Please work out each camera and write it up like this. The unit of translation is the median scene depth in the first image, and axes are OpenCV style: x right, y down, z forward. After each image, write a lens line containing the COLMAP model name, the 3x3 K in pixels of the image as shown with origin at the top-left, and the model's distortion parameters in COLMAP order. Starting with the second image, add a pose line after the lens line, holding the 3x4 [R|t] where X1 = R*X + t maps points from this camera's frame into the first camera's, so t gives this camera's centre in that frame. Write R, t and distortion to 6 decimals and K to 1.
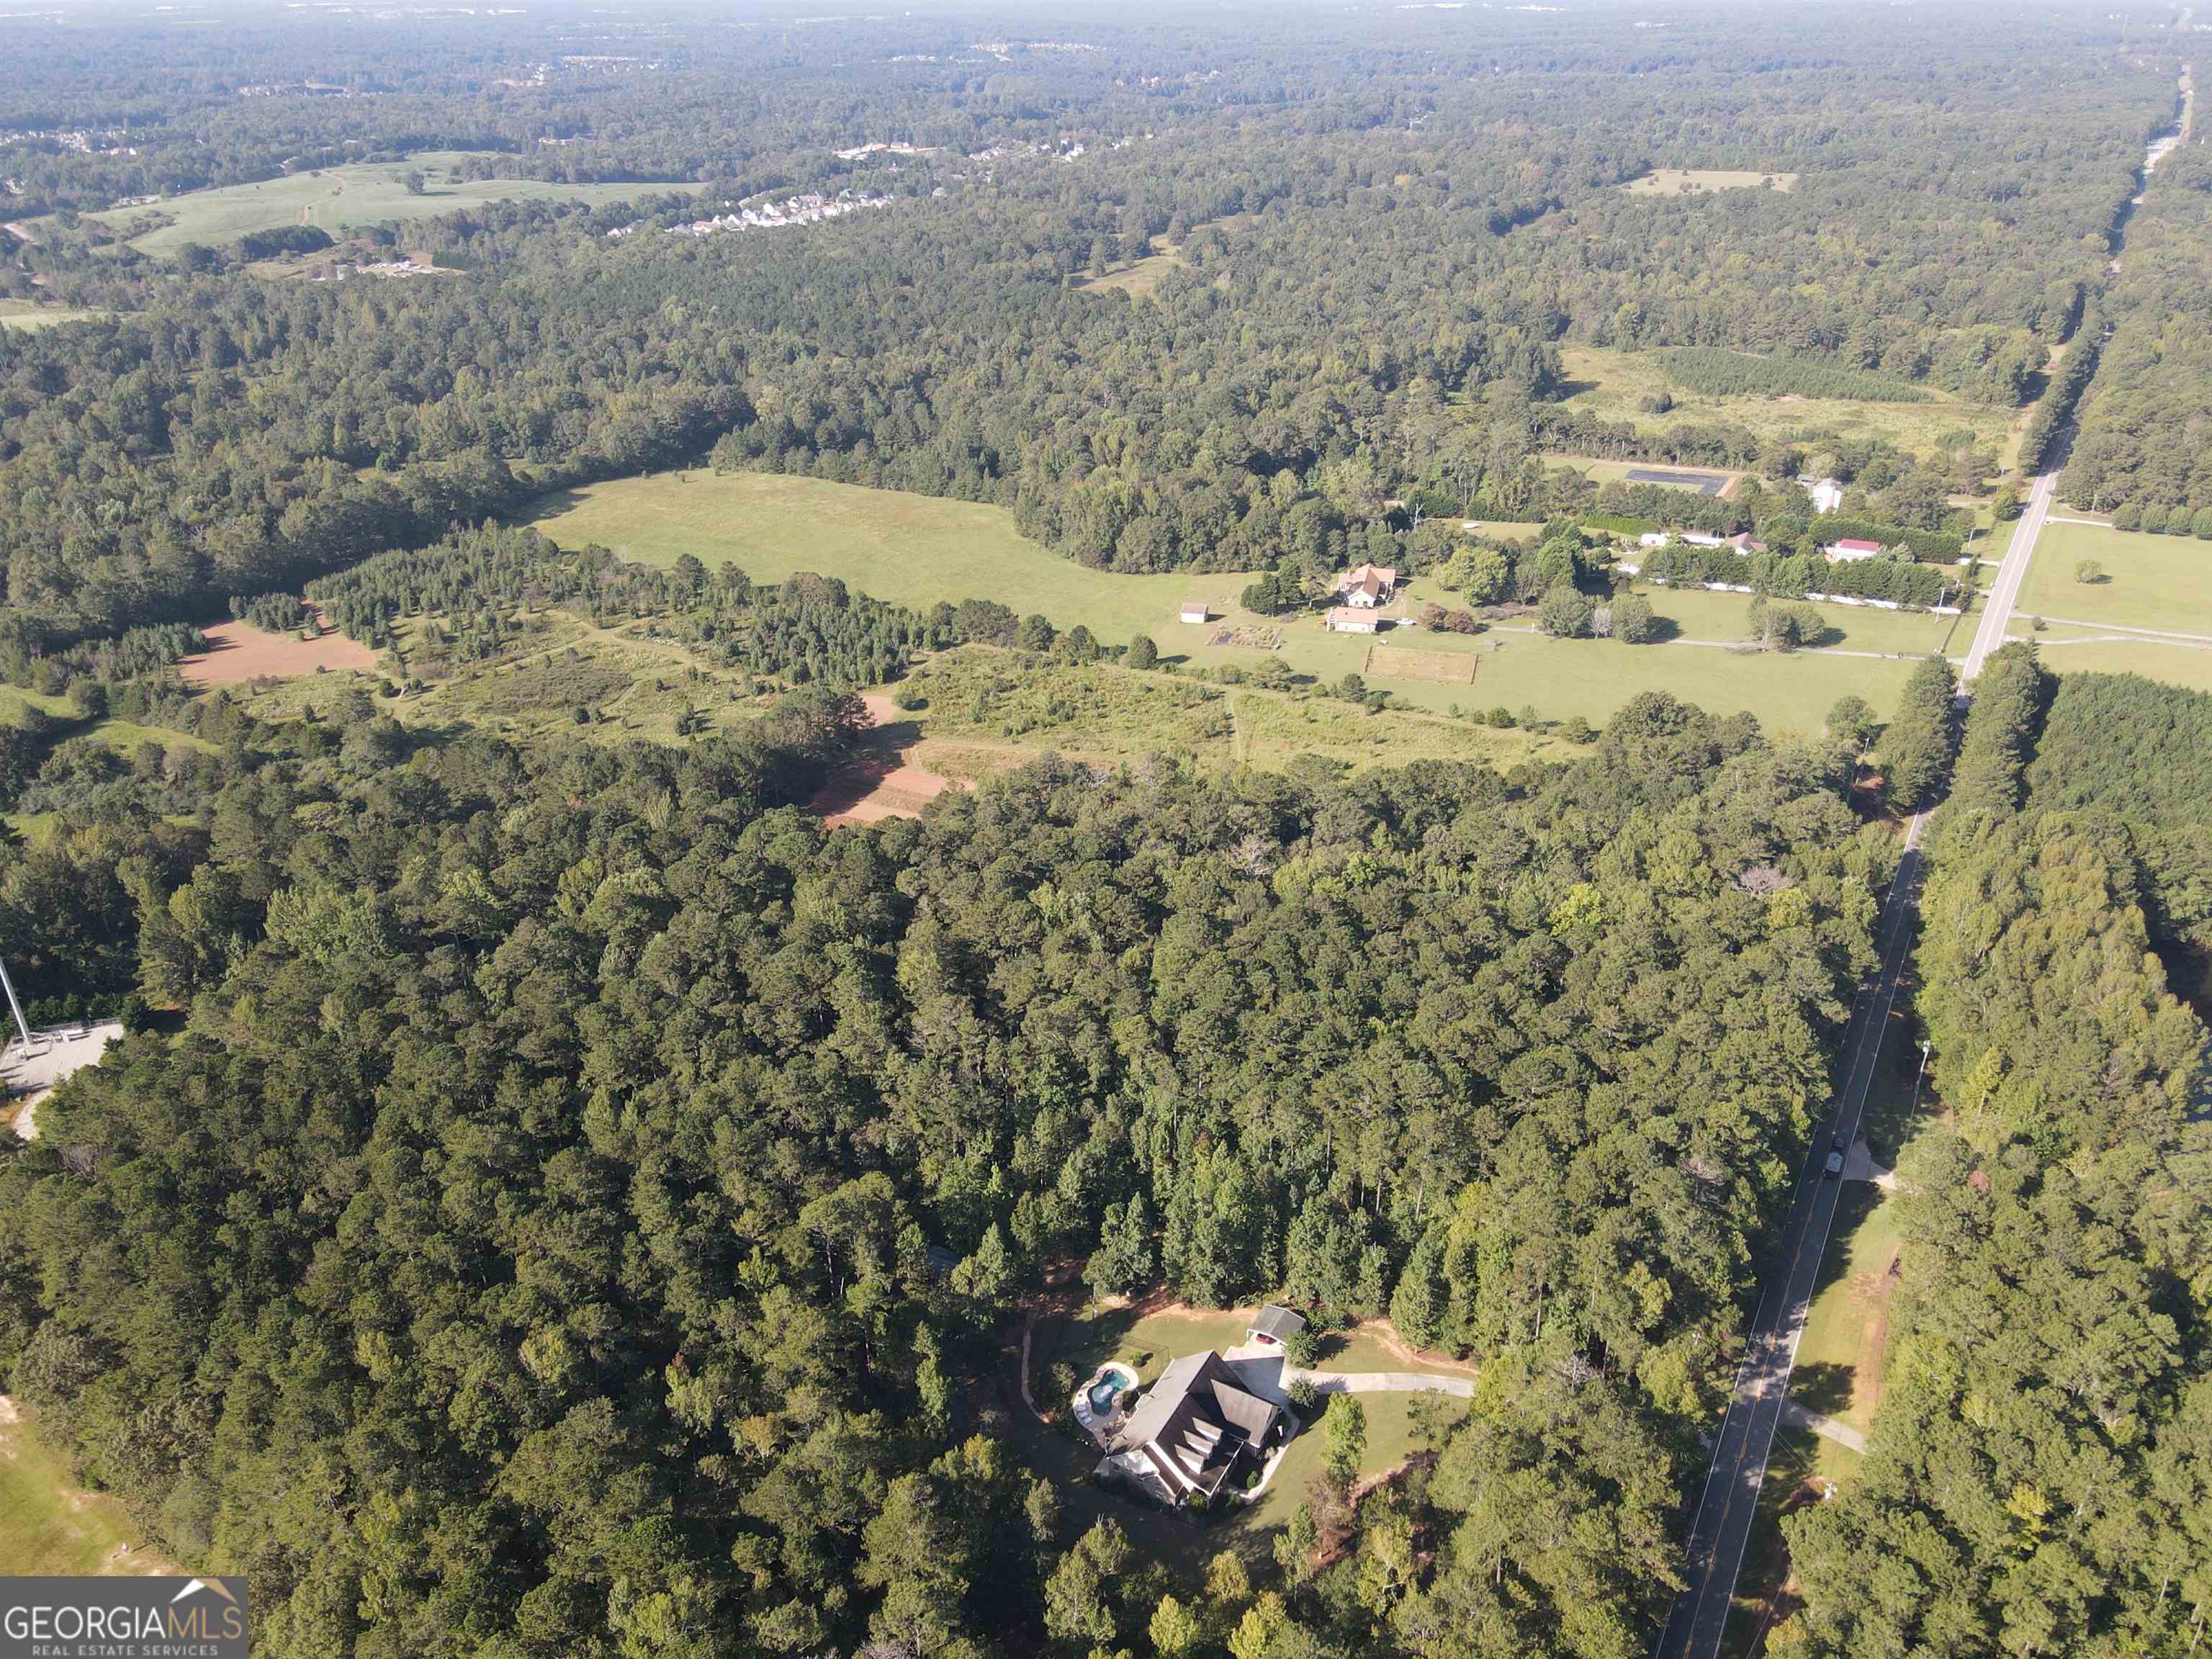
lens RADIAL K [[1649.7, 0, 1030.4], [0, 1649.7, 829.8], [0, 0, 1]] dist [0.027619, 0.003119]
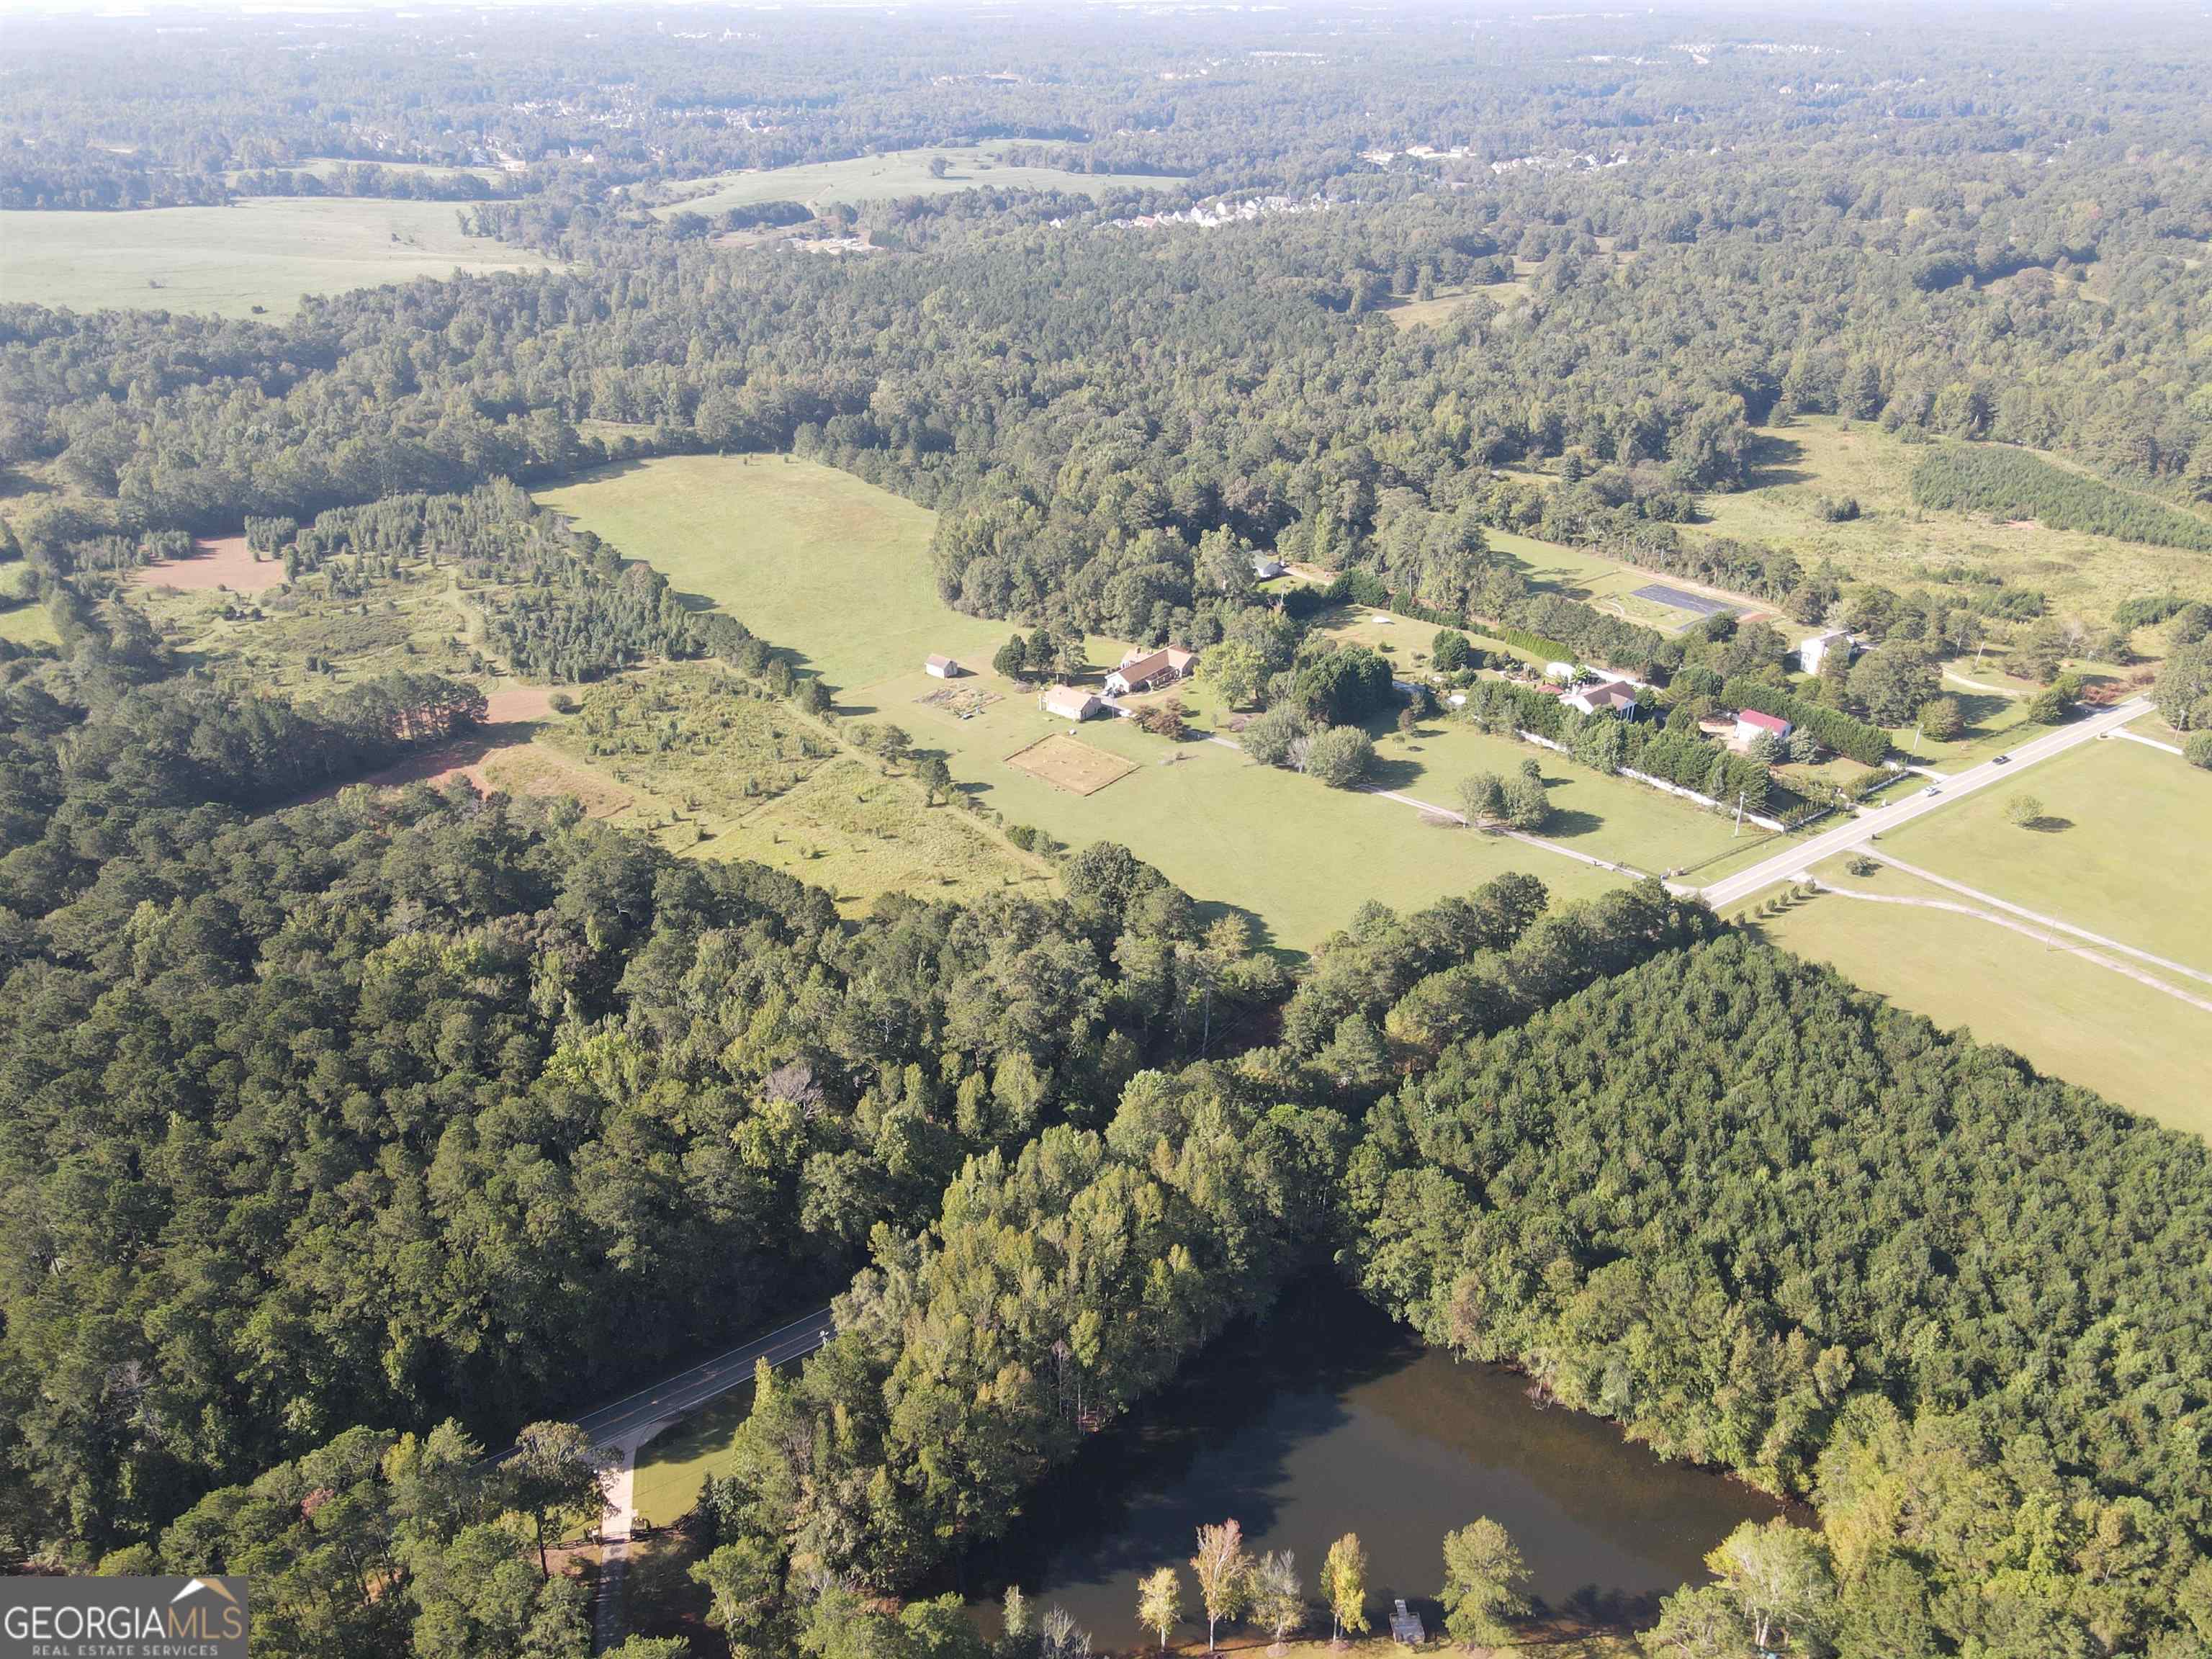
lens RADIAL K [[1649.7, 0, 1030.4], [0, 1649.7, 829.8], [0, 0, 1]] dist [0.027619, 0.003119]
pose [[0.908343, 0.197307, -0.368758, 0.477912], [-0.196798, 0.979652, 0.039408, -0.084439], [0.369030, 0.036775, 0.928690, 0.168384]]
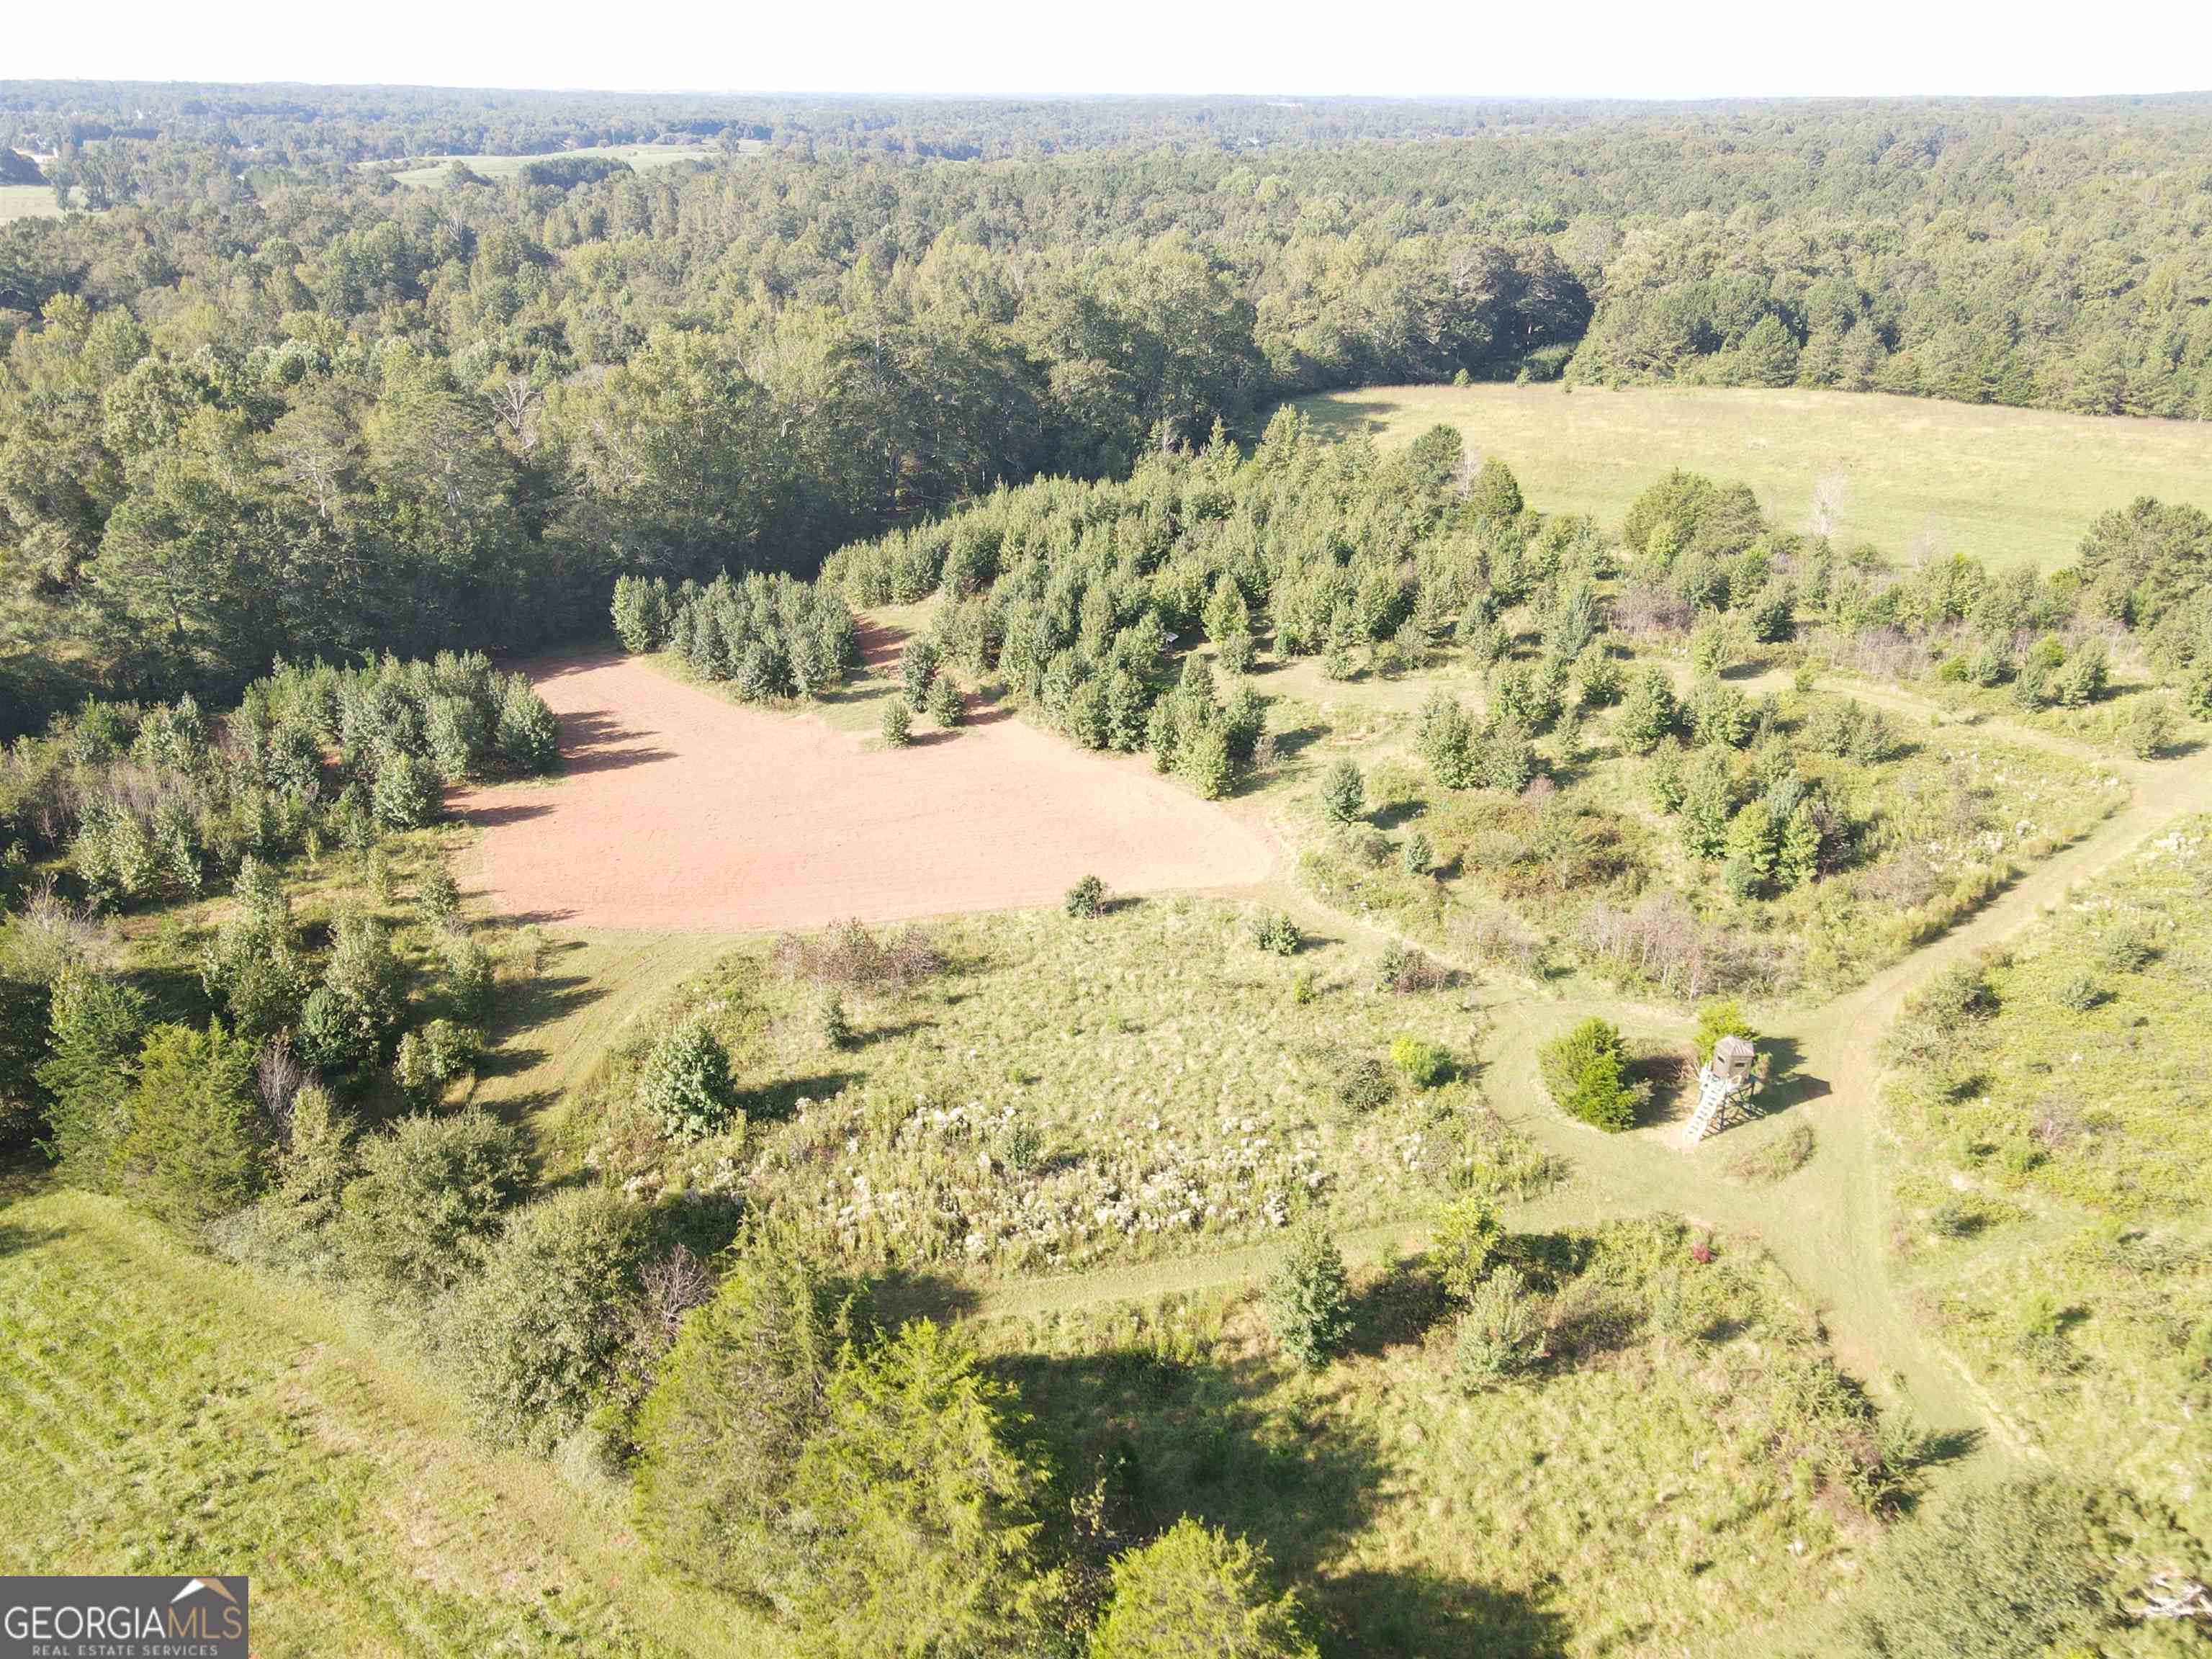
lens RADIAL K [[1593.2, 0, 1017.2], [0, 1593.2, 830.6], [0, 0, 1]] dist [0.003803, 0.007584]
pose [[0.993794, 0.058853, -0.094395, -0.401911], [-0.063550, 0.996845, -0.047545, -0.091157], [0.091299, 0.053249, 0.994399, 0.766499]]
